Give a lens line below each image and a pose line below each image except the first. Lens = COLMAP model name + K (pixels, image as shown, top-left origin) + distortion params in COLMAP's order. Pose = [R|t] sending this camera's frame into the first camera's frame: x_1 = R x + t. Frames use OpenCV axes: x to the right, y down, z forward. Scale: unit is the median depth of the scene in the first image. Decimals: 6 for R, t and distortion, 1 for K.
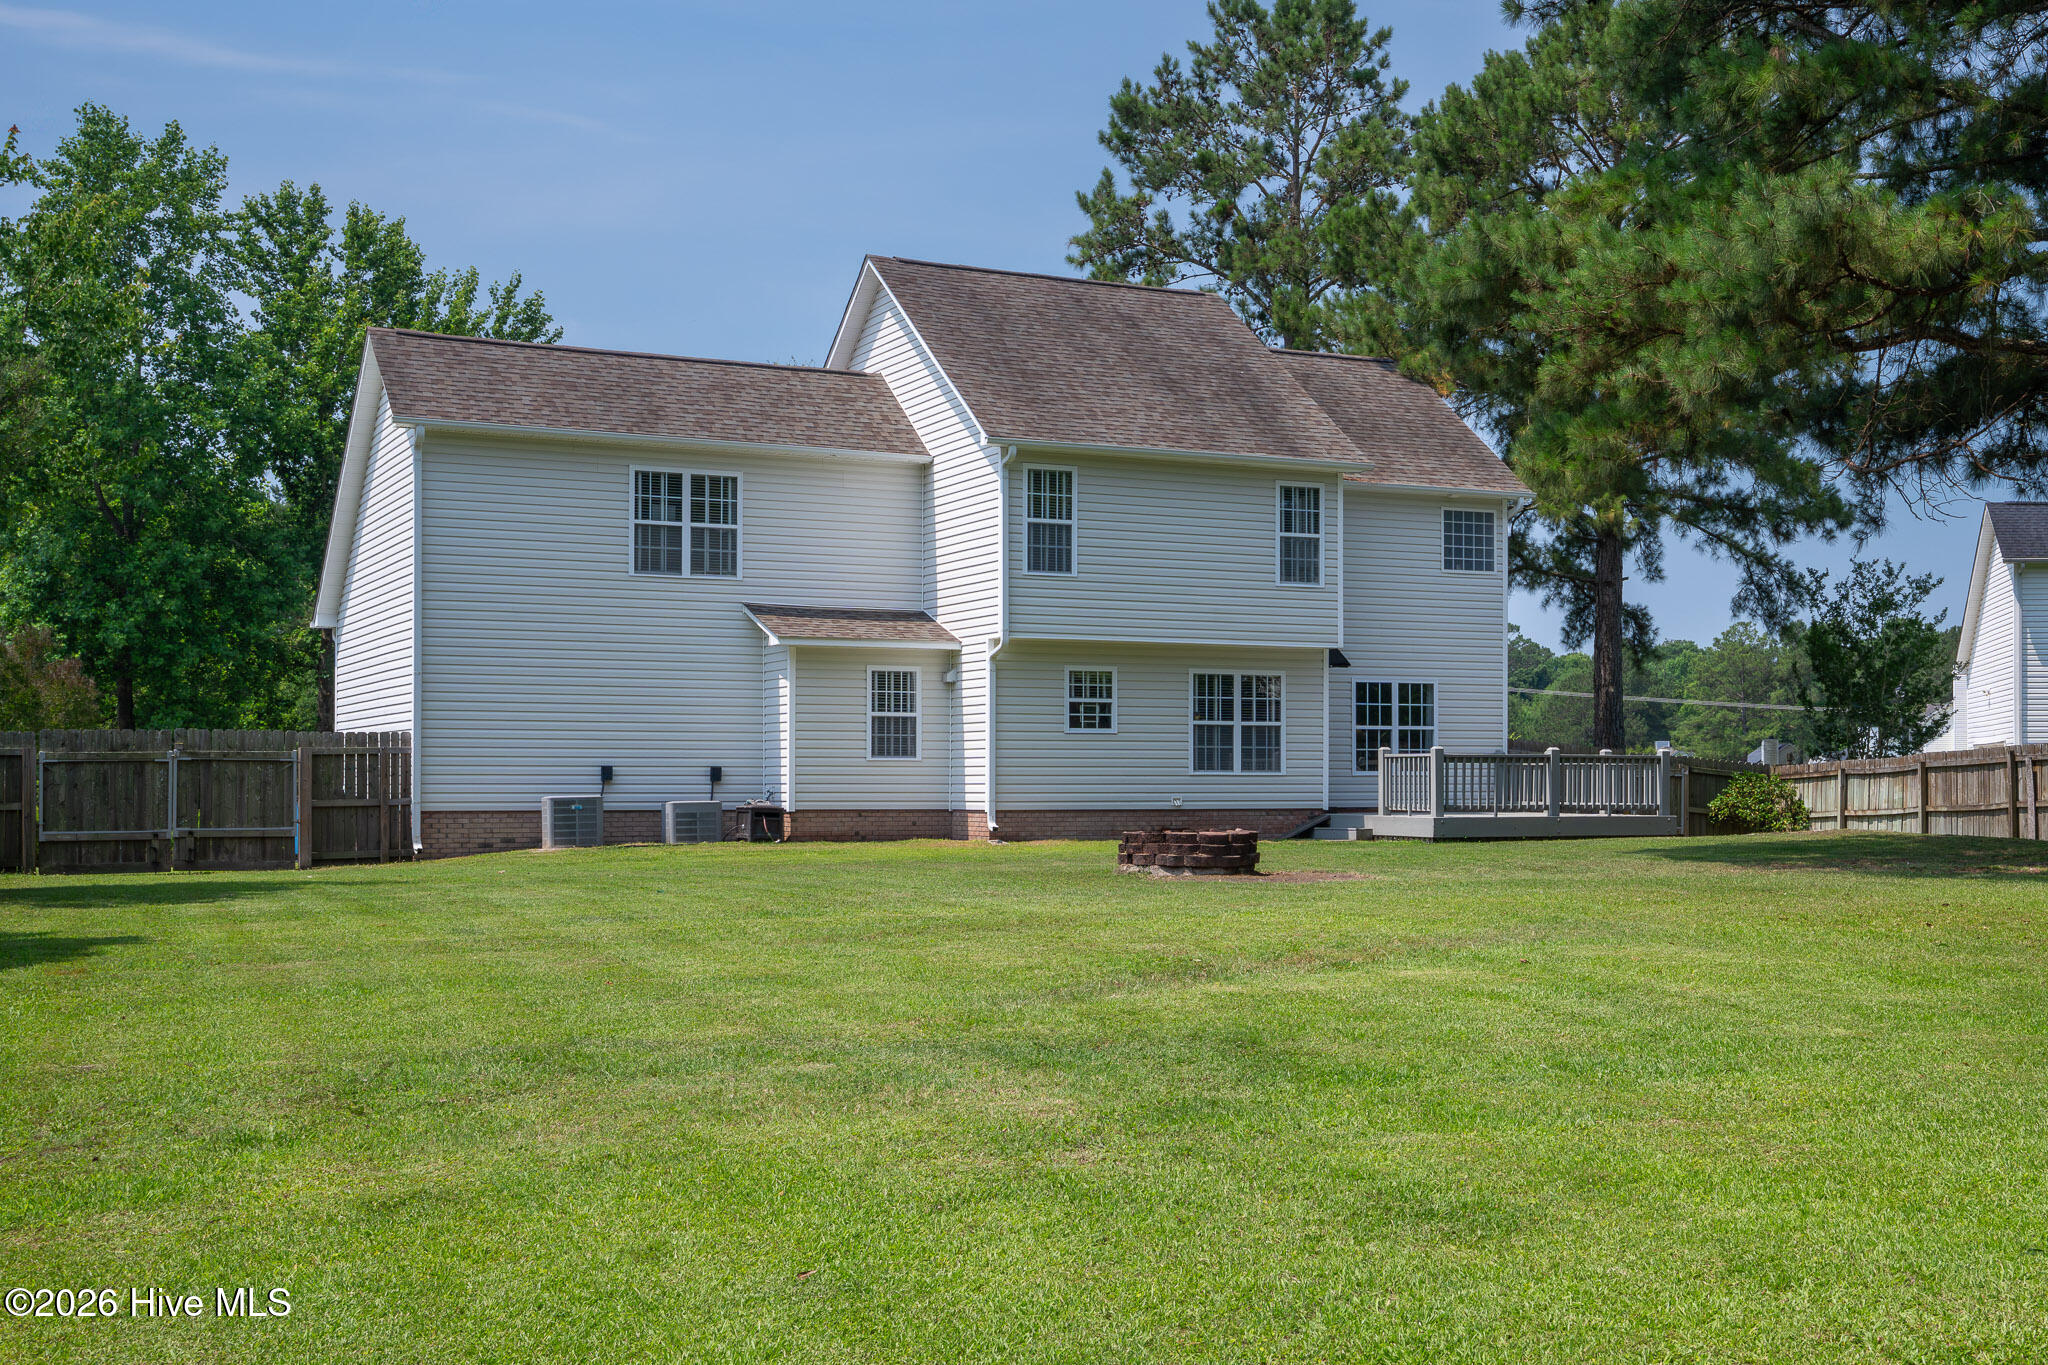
lens RADIAL K [[2367.0, 0, 1319.1], [0, 2367.0, 745.6], [0, 0, 1]] dist [0.075627, 0.000000]
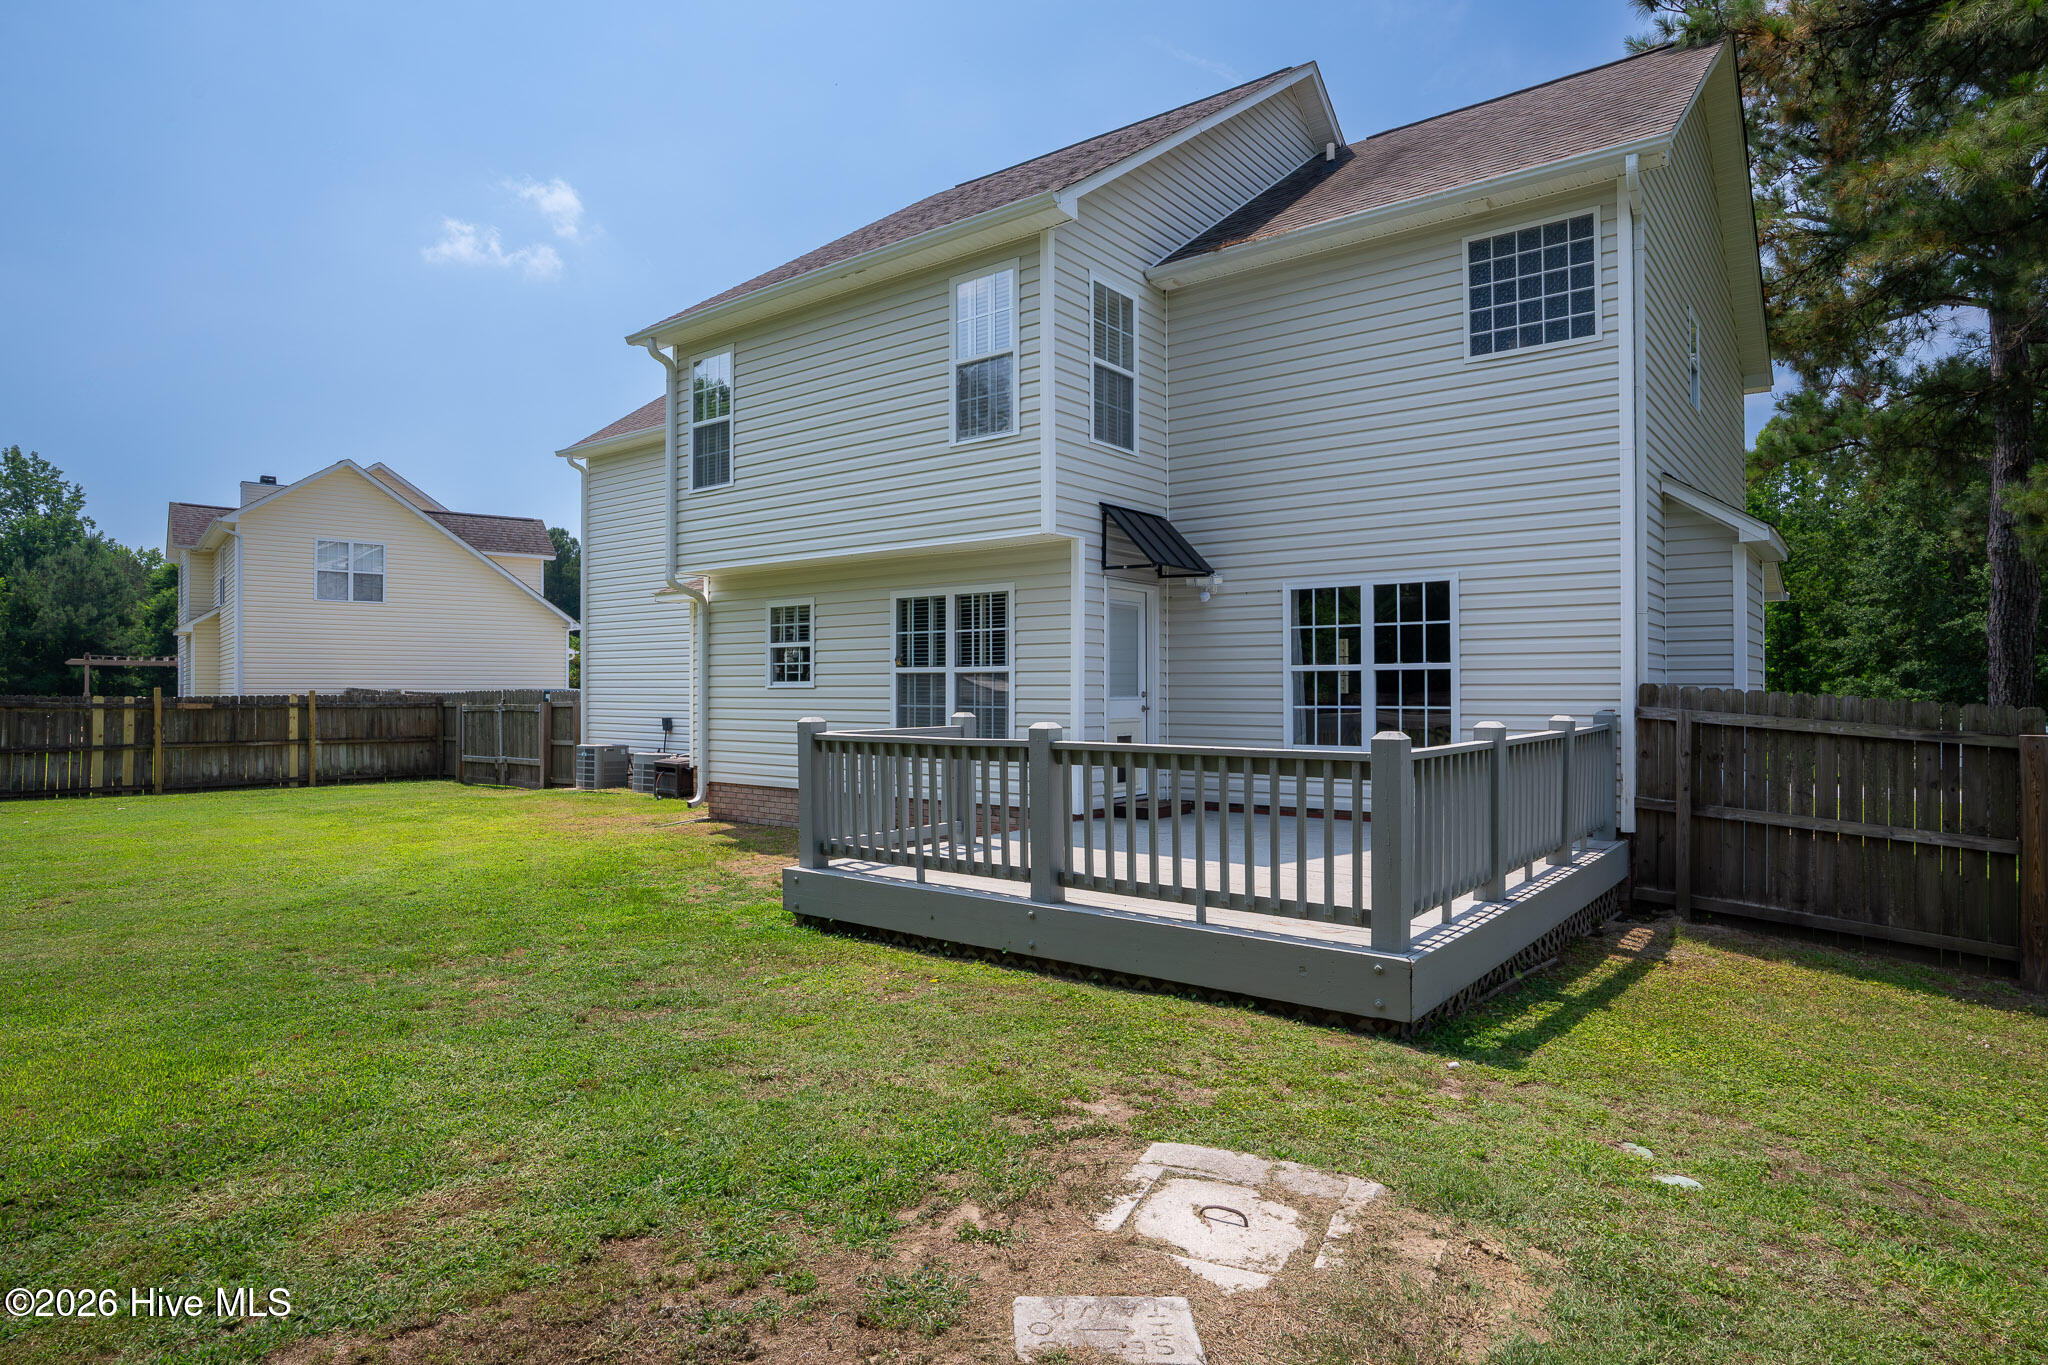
lens RADIAL K [[1108.2, 0, 1041.7], [0, 1108.2, 674.5], [0, 0, 1]] dist [-0.035891, 0.020535]
pose [[0.415908, -0.014581, -0.909290, 0.253318], [0.012924, 0.999865, -0.010122, -0.004691], [0.909315, -0.007542, 0.416041, 0.897229]]
